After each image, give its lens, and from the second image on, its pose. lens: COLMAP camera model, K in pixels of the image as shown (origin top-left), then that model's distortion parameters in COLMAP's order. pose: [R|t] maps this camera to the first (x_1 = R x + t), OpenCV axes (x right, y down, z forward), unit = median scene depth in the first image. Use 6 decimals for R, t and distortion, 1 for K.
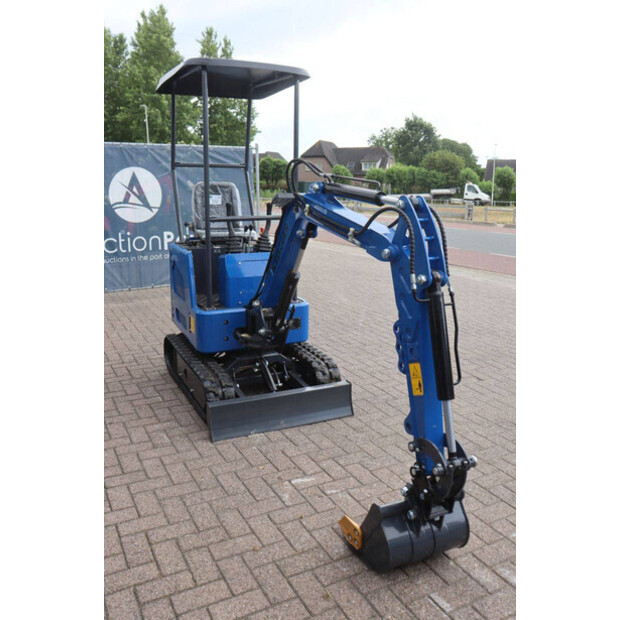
lens RADIAL K [[523.6, 0, 310.0], [0, 523.6, 310.0], [0, 0, 1]] dist [-0.106149, 0.013972]
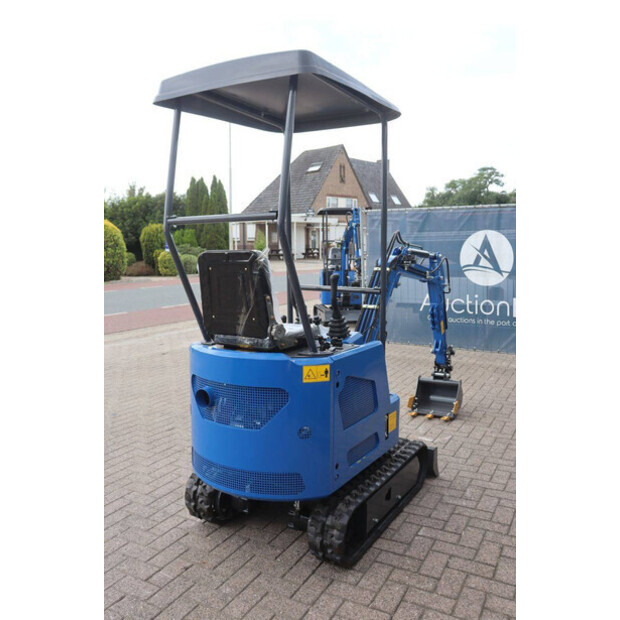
lens RADIAL K [[542.0, 0, 309.9], [0, 542.0, 319.0], [0, 0, 1]] dist [-0.096700, -0.001103]
pose [[-0.537657, -0.123998, 0.833996, -0.906659], [0.185662, 0.947439, 0.260557, -0.390721], [-0.822469, 0.294931, -0.486375, 1.598128]]
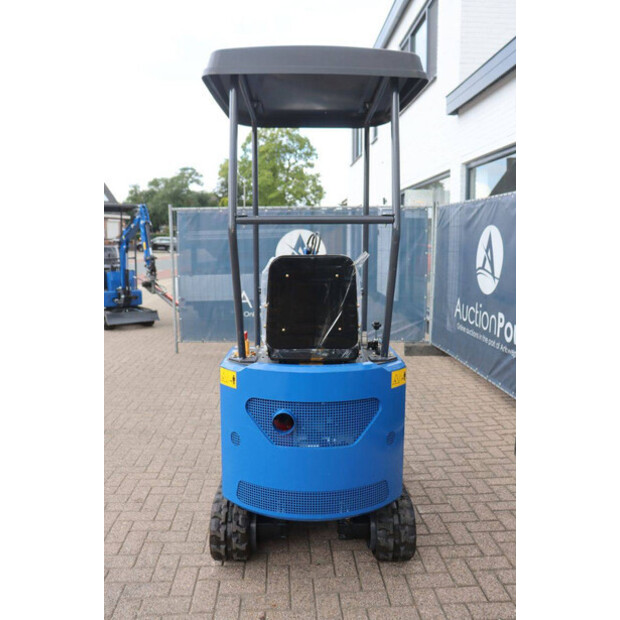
lens RADIAL K [[523.6, 0, 310.0], [0, 523.6, 310.0], [0, 0, 1]] dist [-0.106149, 0.013972]
pose [[-0.897803, -0.069461, 0.434884, -0.523950], [0.088275, 0.939058, 0.332231, -0.456665], [-0.431459, 0.336668, -0.836958, 1.856127]]
